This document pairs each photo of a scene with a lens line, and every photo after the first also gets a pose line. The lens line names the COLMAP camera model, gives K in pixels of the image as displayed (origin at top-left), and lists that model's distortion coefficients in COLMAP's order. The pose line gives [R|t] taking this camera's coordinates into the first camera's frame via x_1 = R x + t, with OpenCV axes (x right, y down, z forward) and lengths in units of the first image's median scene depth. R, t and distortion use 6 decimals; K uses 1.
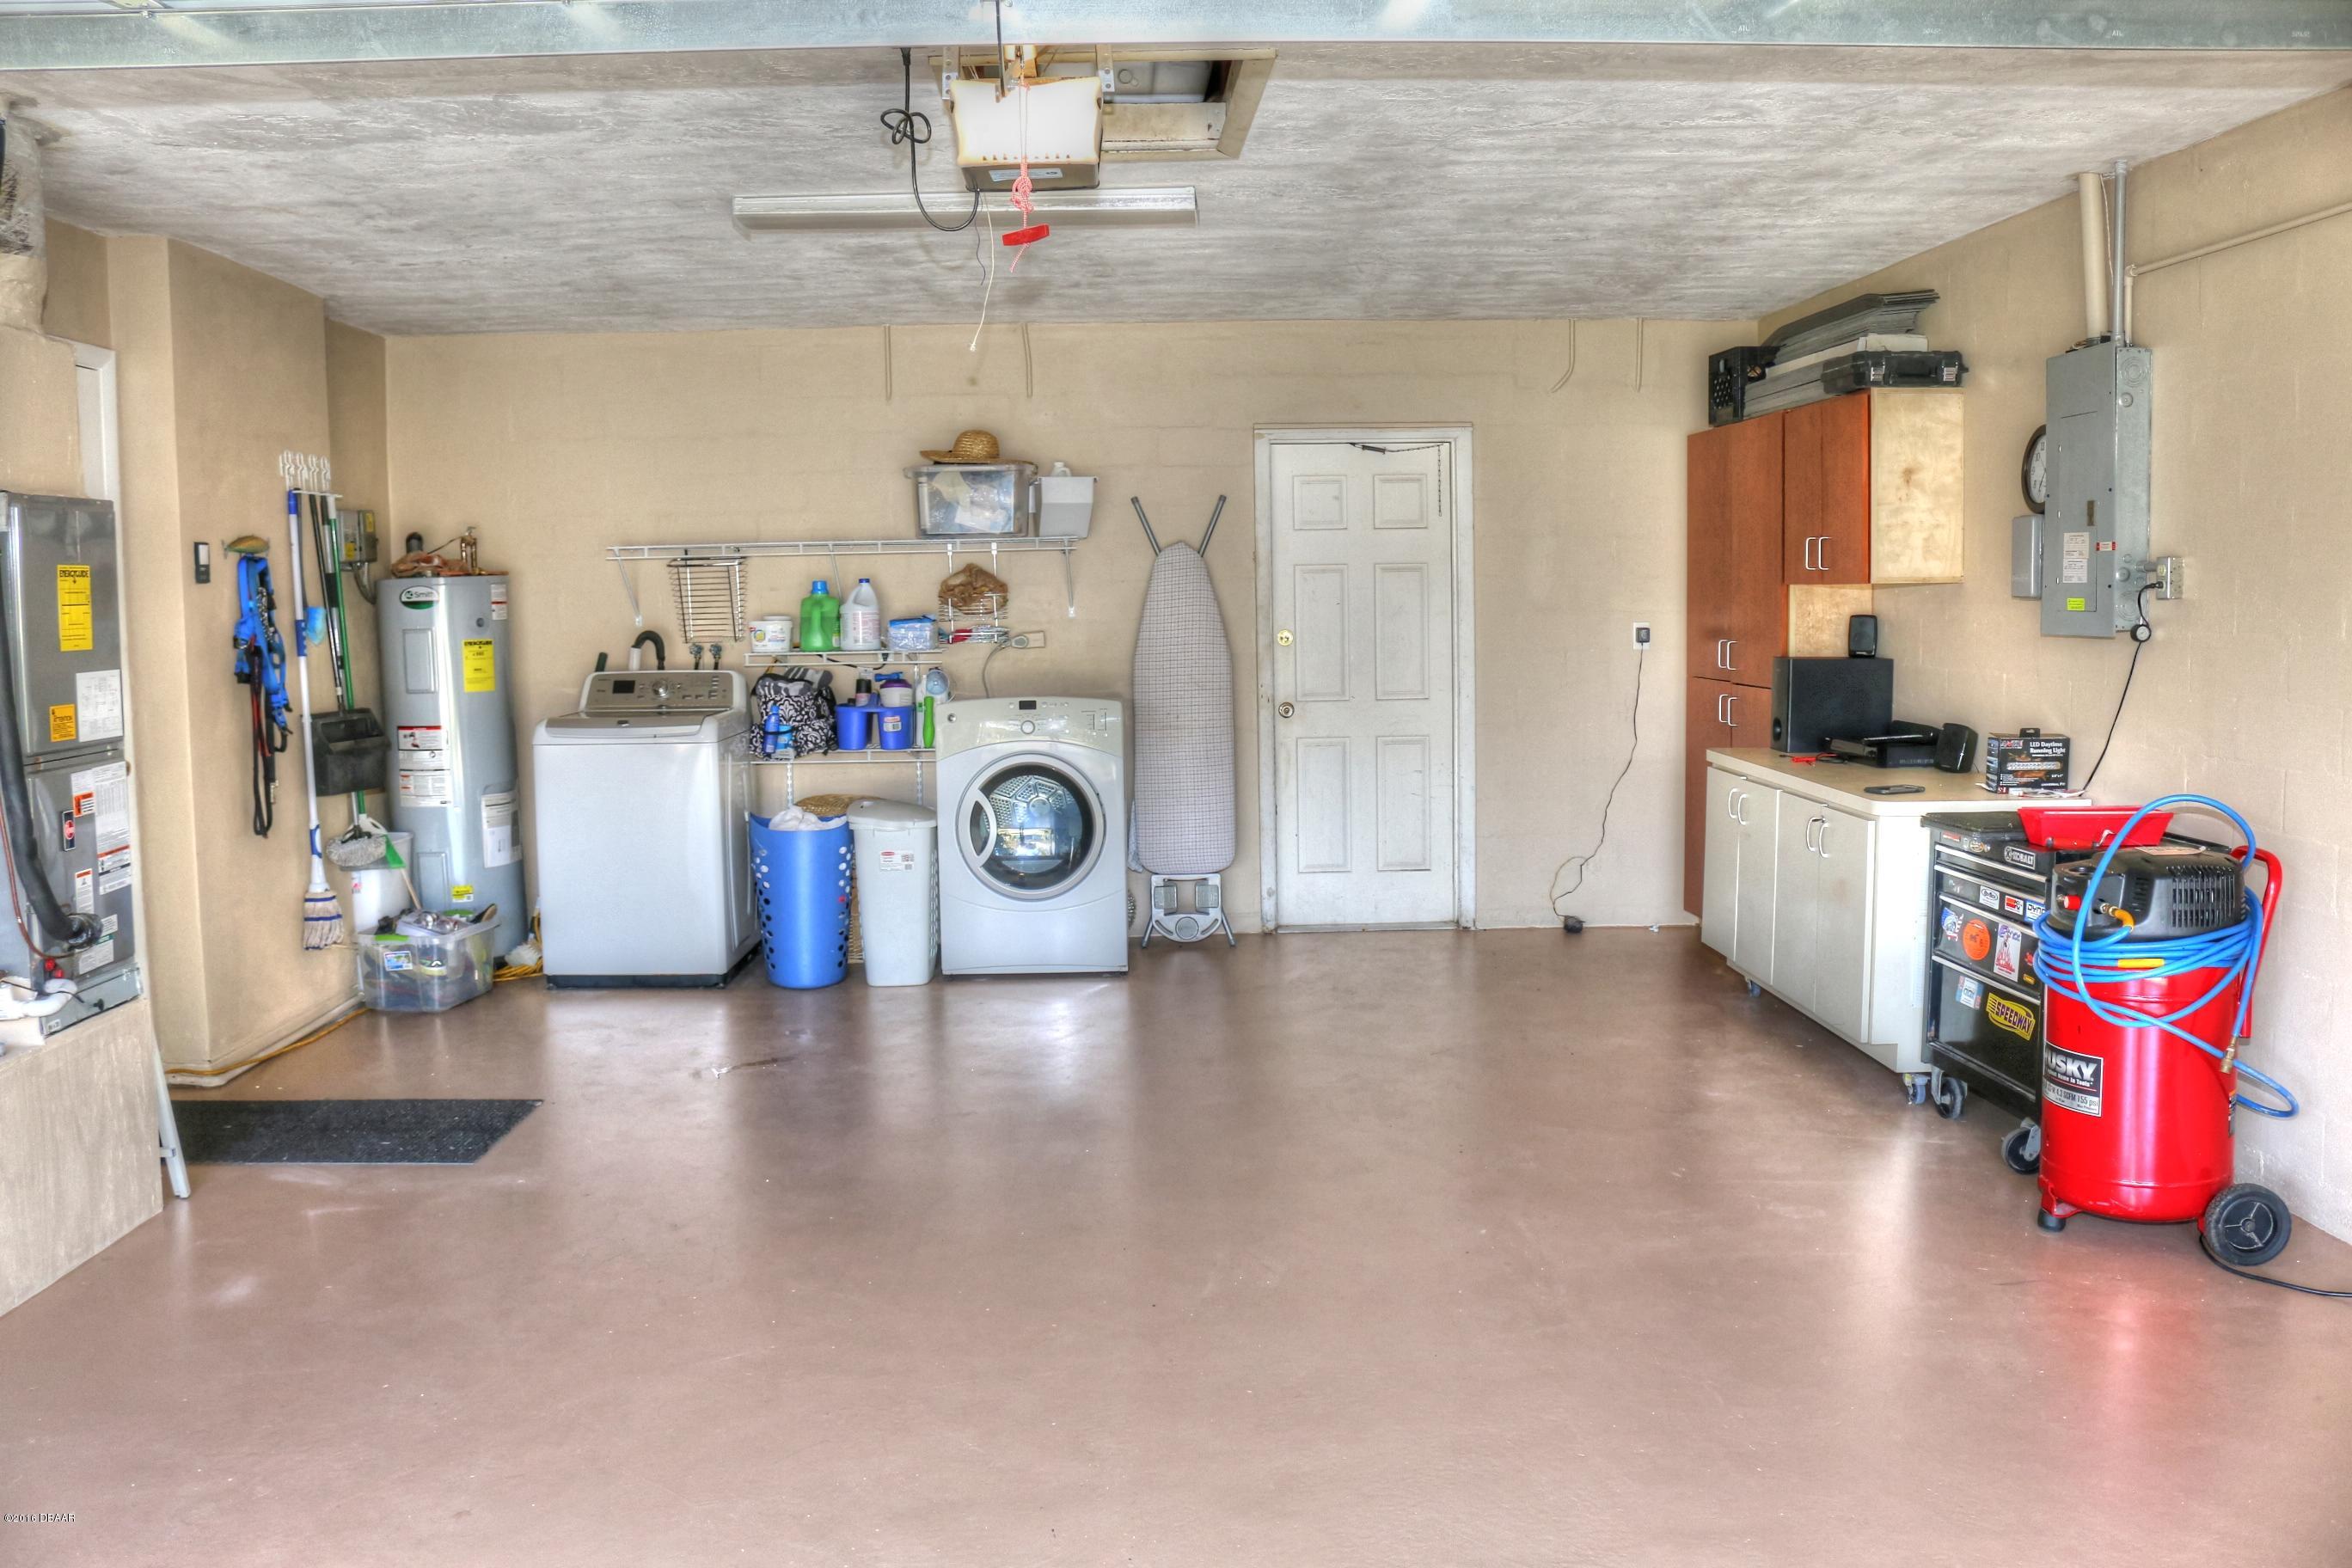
lens RADIAL K [[1935.9, 0, 1179.2], [0, 1935.9, 784.6], [0, 0, 1]] dist [-0.155689, 0.114500]
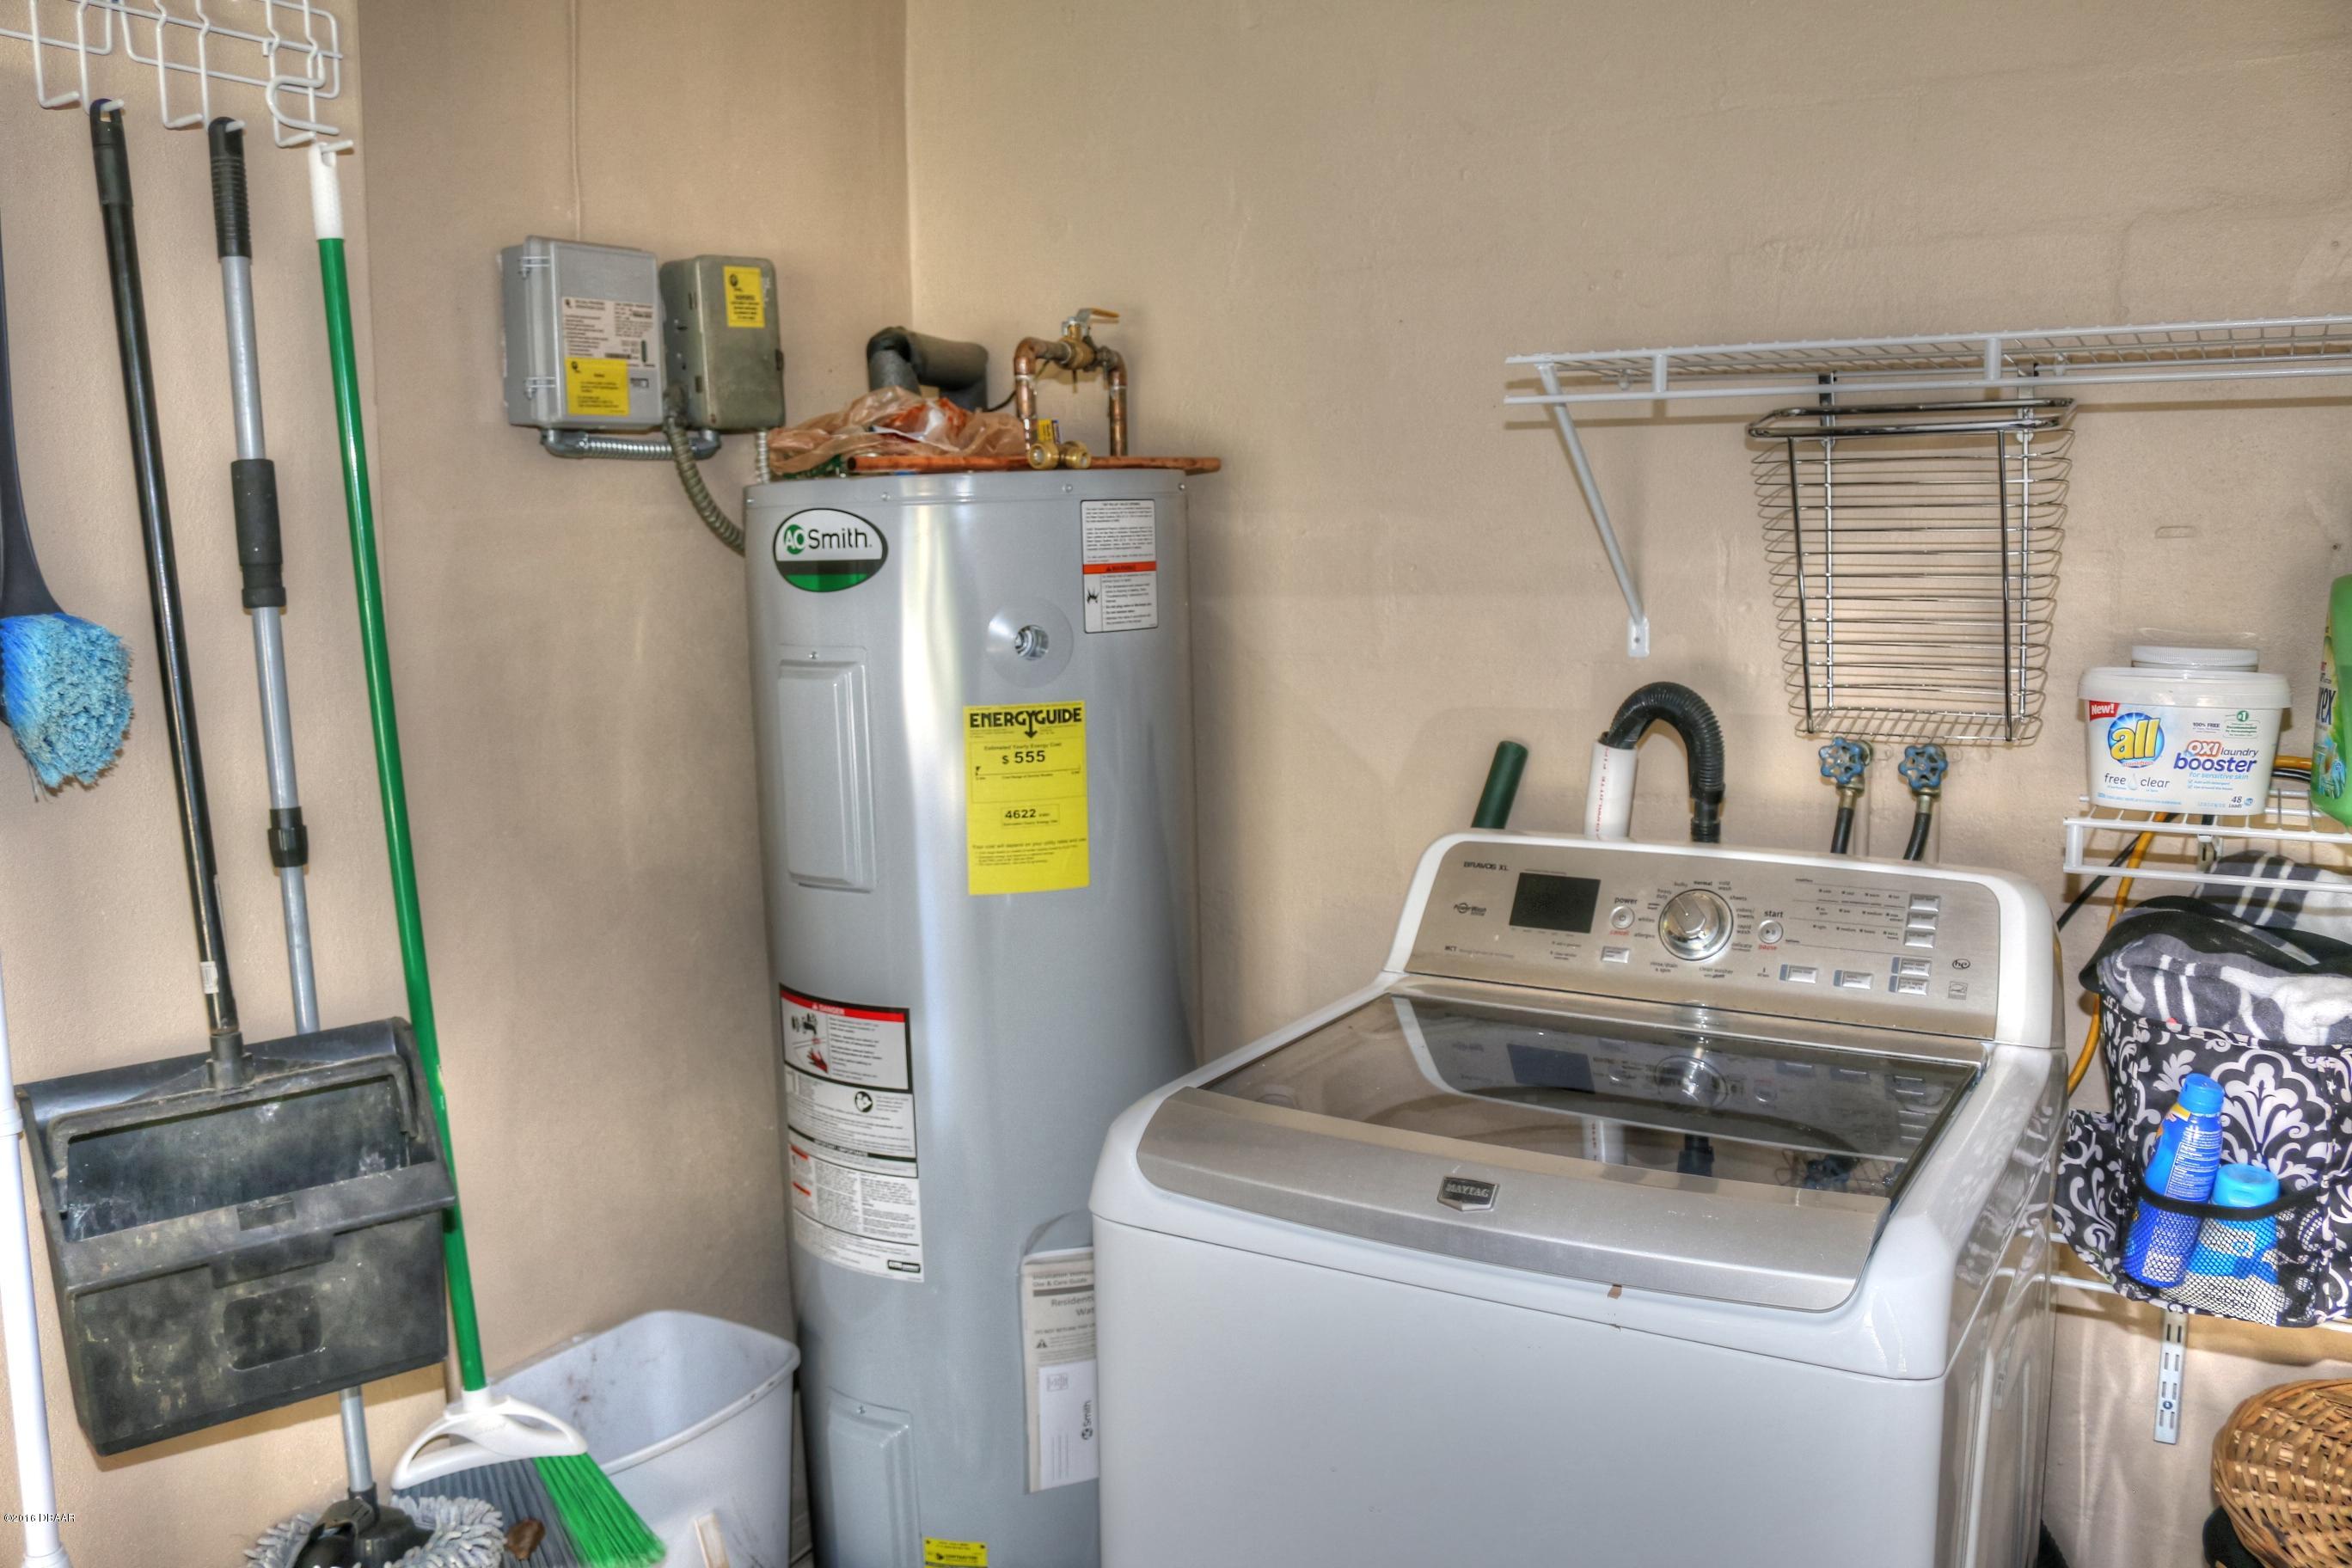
lens RADIAL K [[1935.9, 0, 1174.7], [0, 1935.9, 798.8], [0, 0, 1]] dist [-0.155689, 0.114500]
pose [[0.850738, 0.076818, -0.519947, -0.199900], [-0.051026, 0.996660, 0.063759, -0.079278], [0.523108, -0.027711, 0.851816, 0.751175]]
